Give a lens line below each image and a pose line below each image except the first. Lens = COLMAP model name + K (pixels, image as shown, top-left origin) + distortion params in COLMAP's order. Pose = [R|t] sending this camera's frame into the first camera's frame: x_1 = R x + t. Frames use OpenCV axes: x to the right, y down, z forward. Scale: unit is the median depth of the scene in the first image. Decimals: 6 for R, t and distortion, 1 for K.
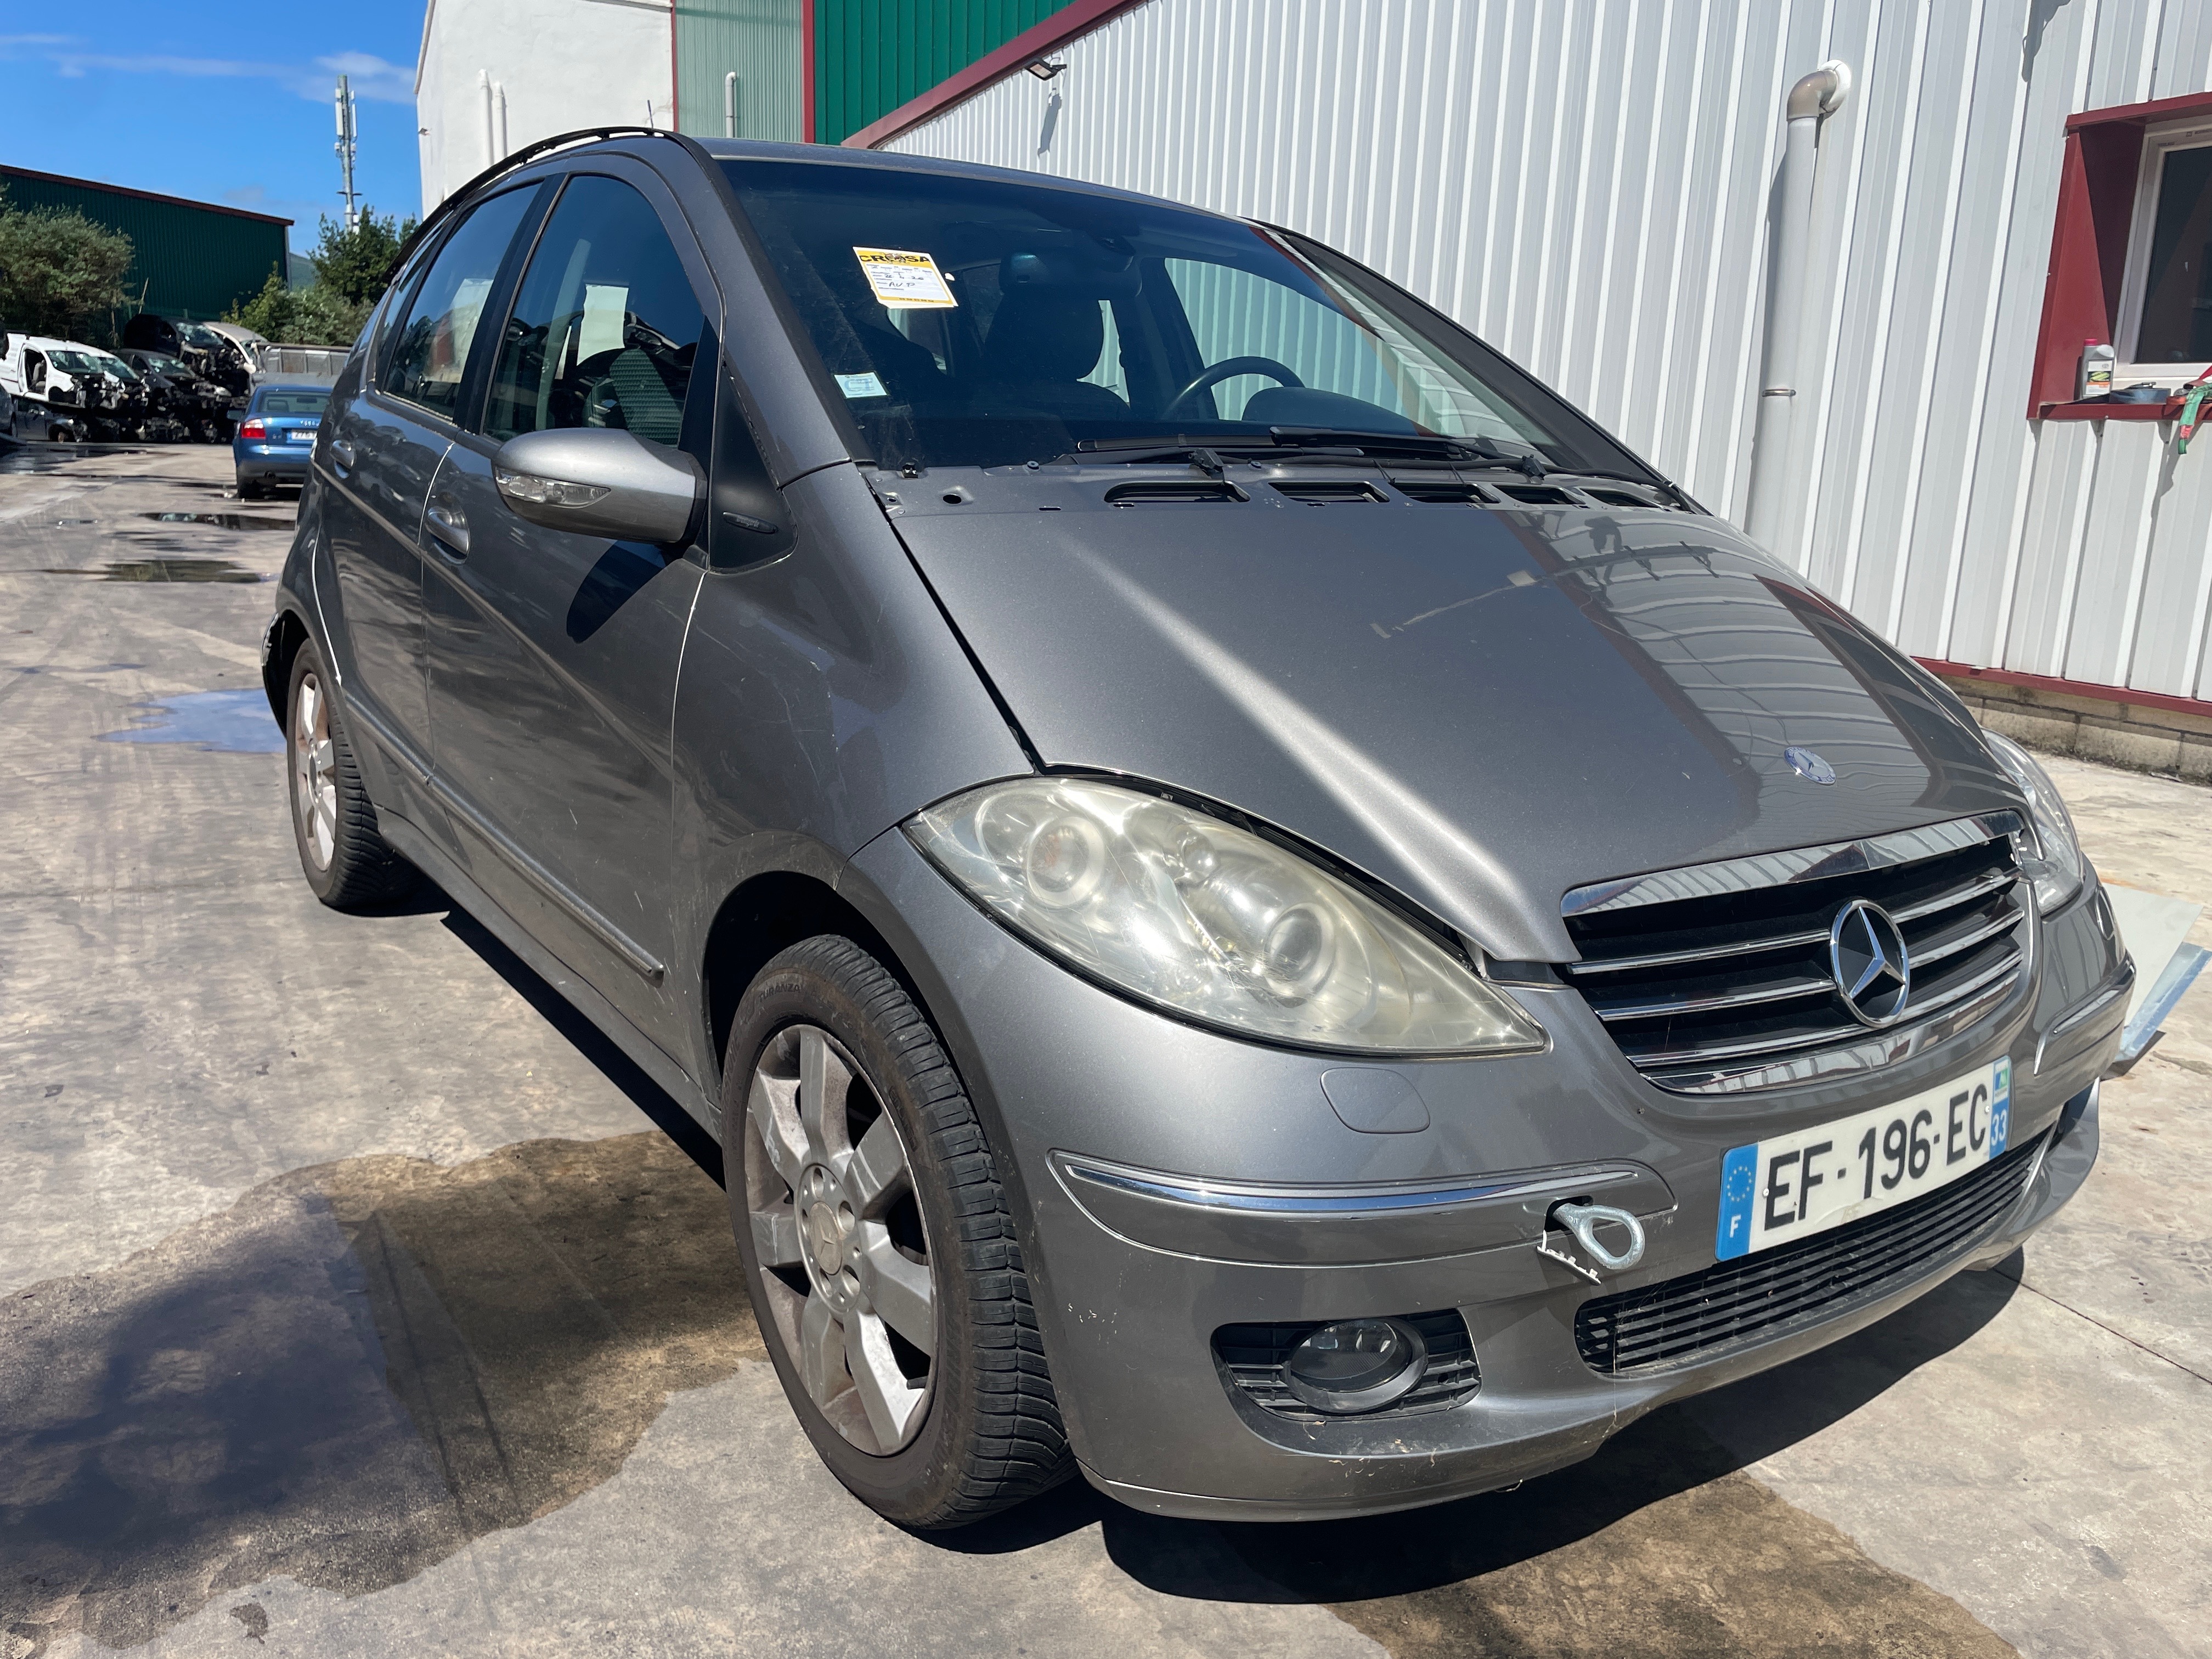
lens RADIAL K [[1666.7, 0, 1107.6], [0, 1666.7, 809.4], [0, 0, 1]] dist [0.077588, -0.115191]
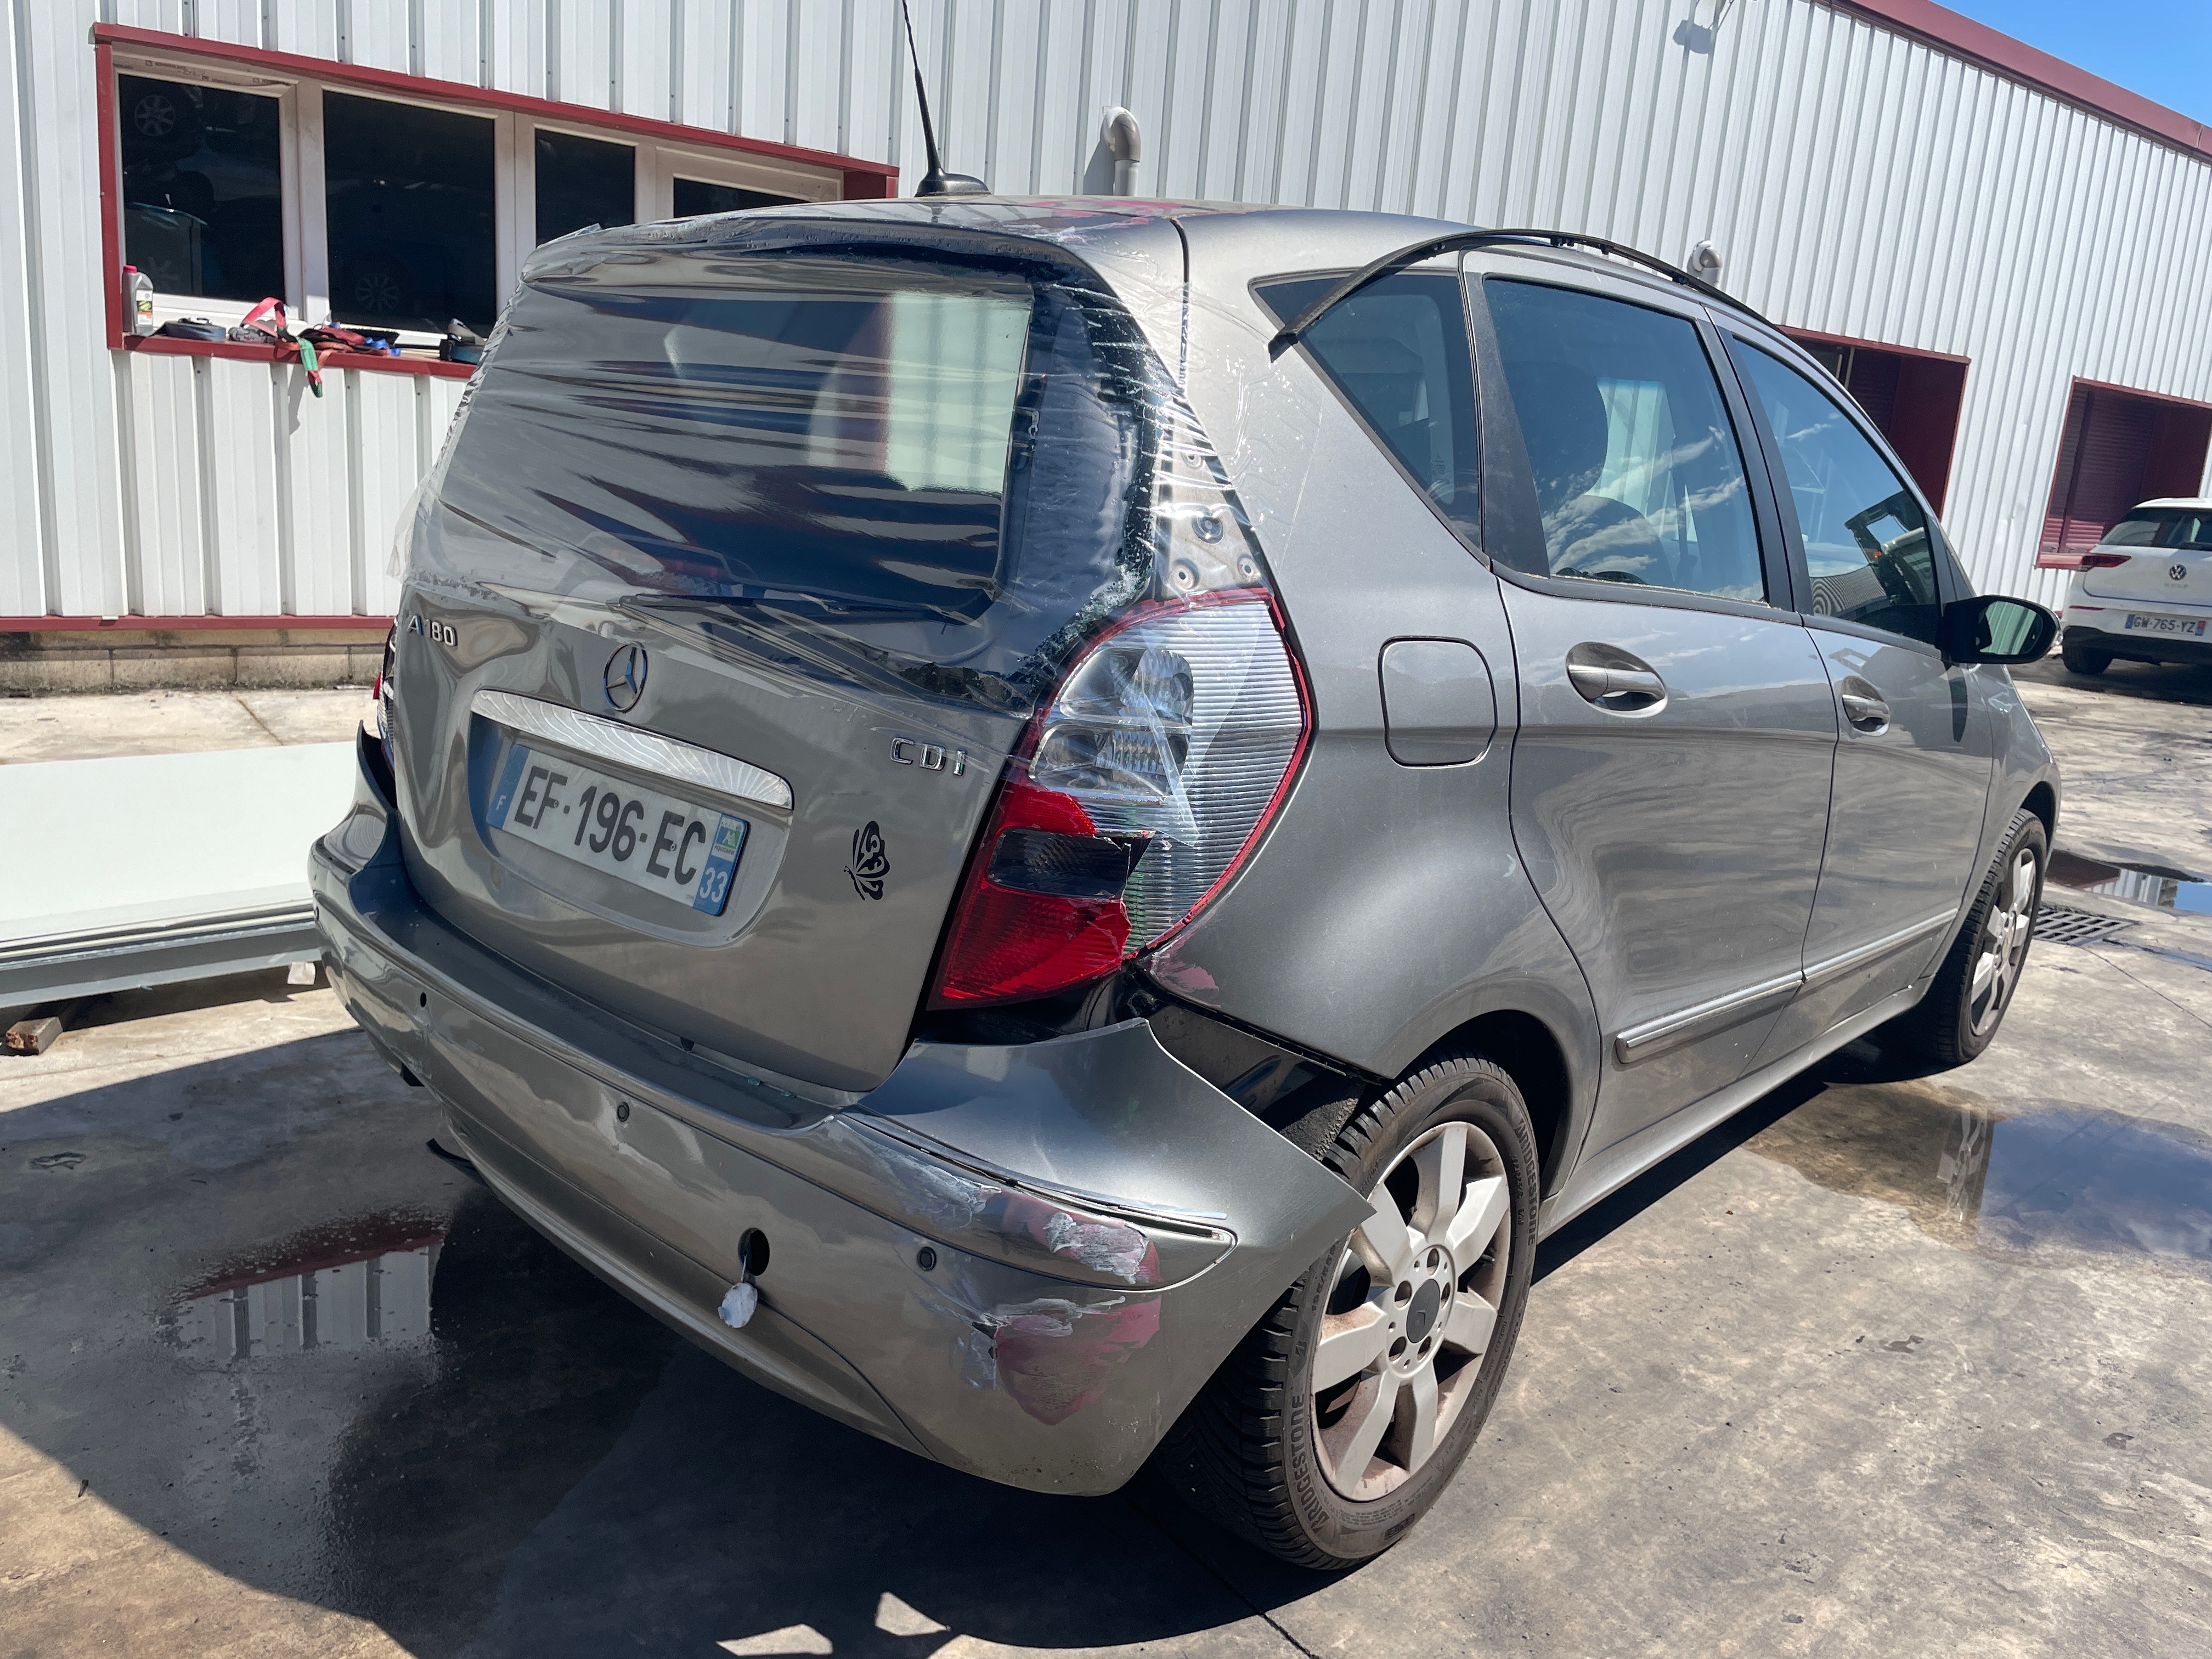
lens RADIAL K [[1666.7, 0, 1107.6], [0, 1666.7, 809.4], [0, 0, 1]] dist [0.077588, -0.115191]
pose [[-0.230757, -0.259198, 0.937853, -0.567298], [0.124015, 0.948170, 0.292563, -0.209224], [-0.965076, 0.183819, -0.186653, 0.739554]]
